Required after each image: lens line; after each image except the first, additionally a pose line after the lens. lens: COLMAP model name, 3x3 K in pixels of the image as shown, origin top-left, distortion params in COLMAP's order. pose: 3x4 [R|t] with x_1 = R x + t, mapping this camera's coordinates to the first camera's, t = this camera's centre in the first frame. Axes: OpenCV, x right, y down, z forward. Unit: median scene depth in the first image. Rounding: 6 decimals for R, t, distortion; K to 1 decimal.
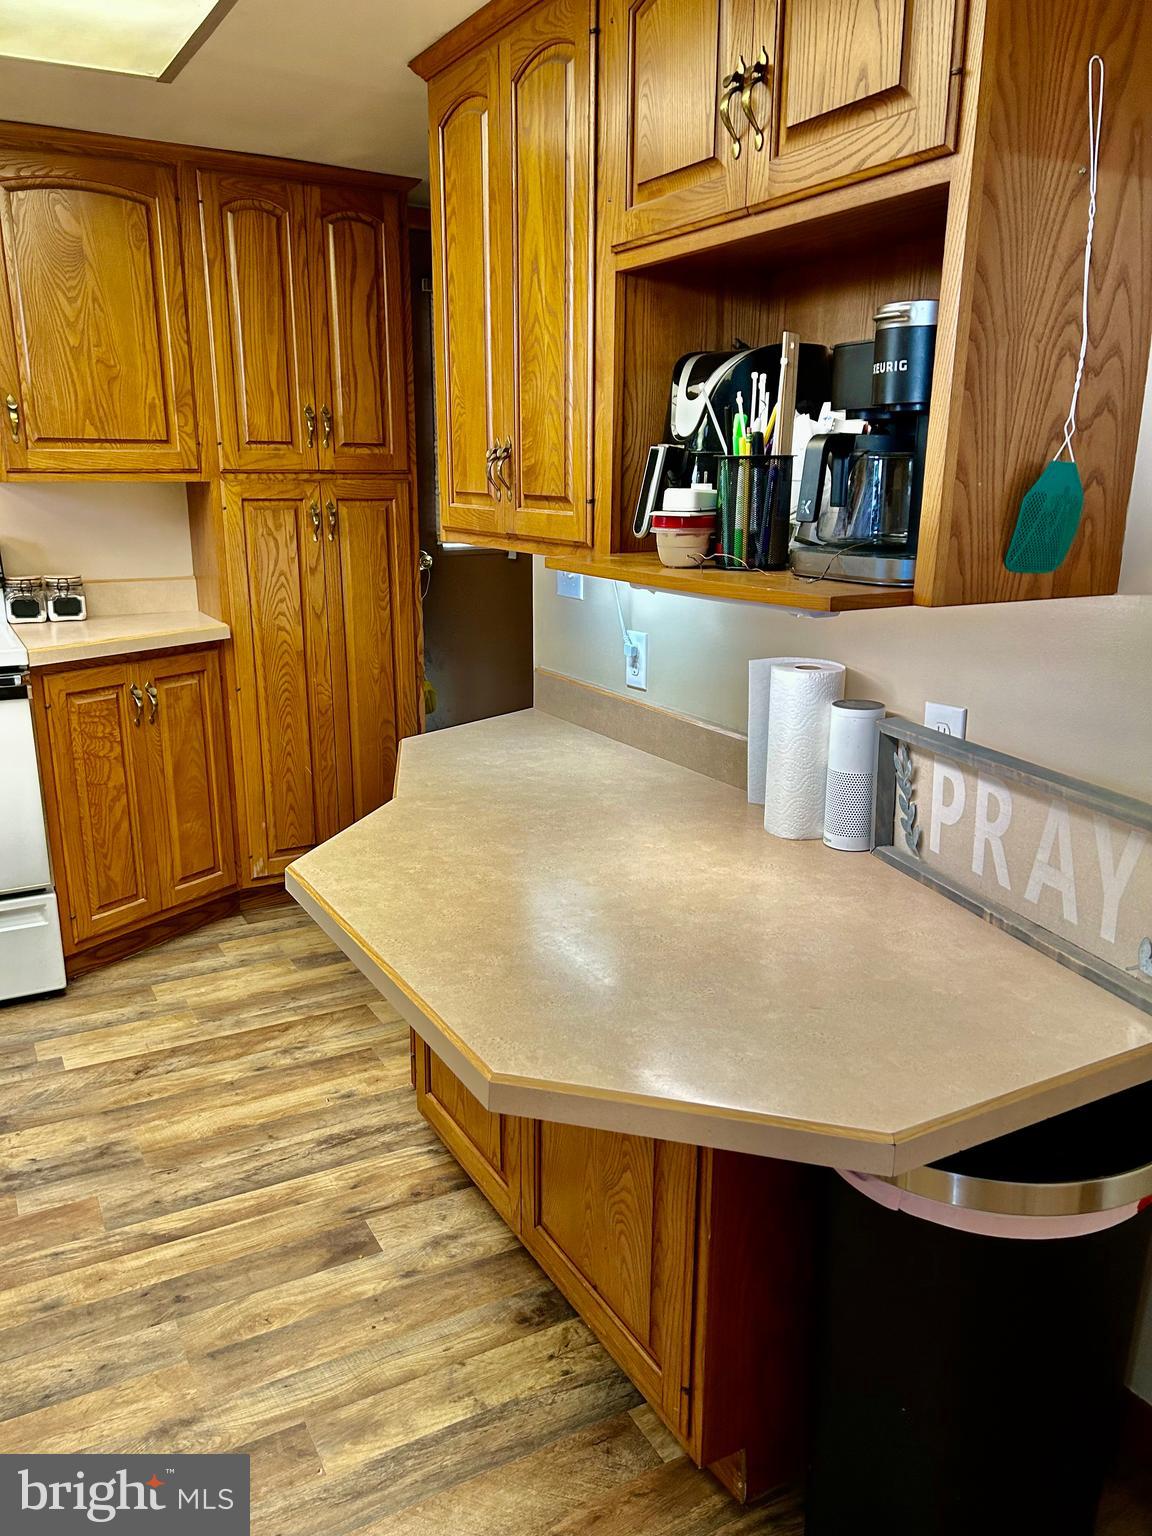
lens RADIAL K [[1157.5, 0, 580.3], [0, 1157.5, 776.1], [0, 0, 1]] dist [0.063108, -0.069057]
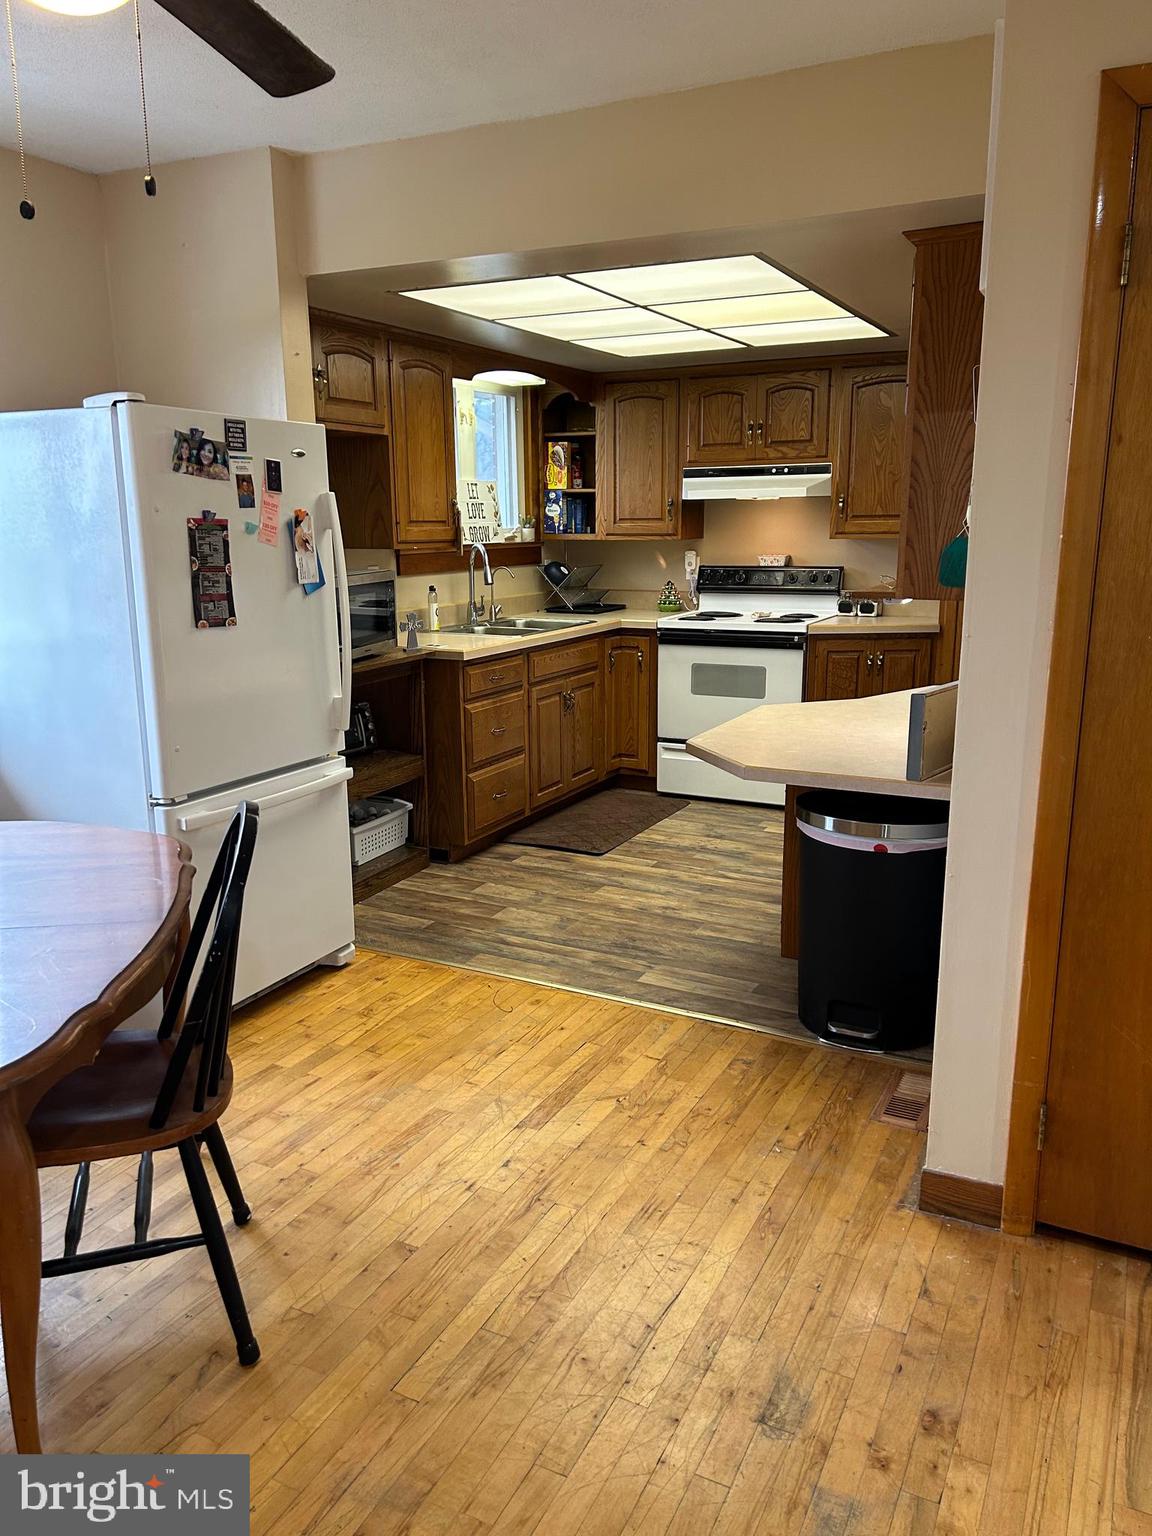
lens RADIAL K [[1157.5, 0, 569.8], [0, 1157.5, 781.0], [0, 0, 1]] dist [0.063108, -0.069057]
pose [[0.554992, 0.179020, -0.812364, 1.234420], [-0.205936, 0.975738, 0.074331, 0.111728], [0.805962, 0.126042, 0.578394, -0.541327]]
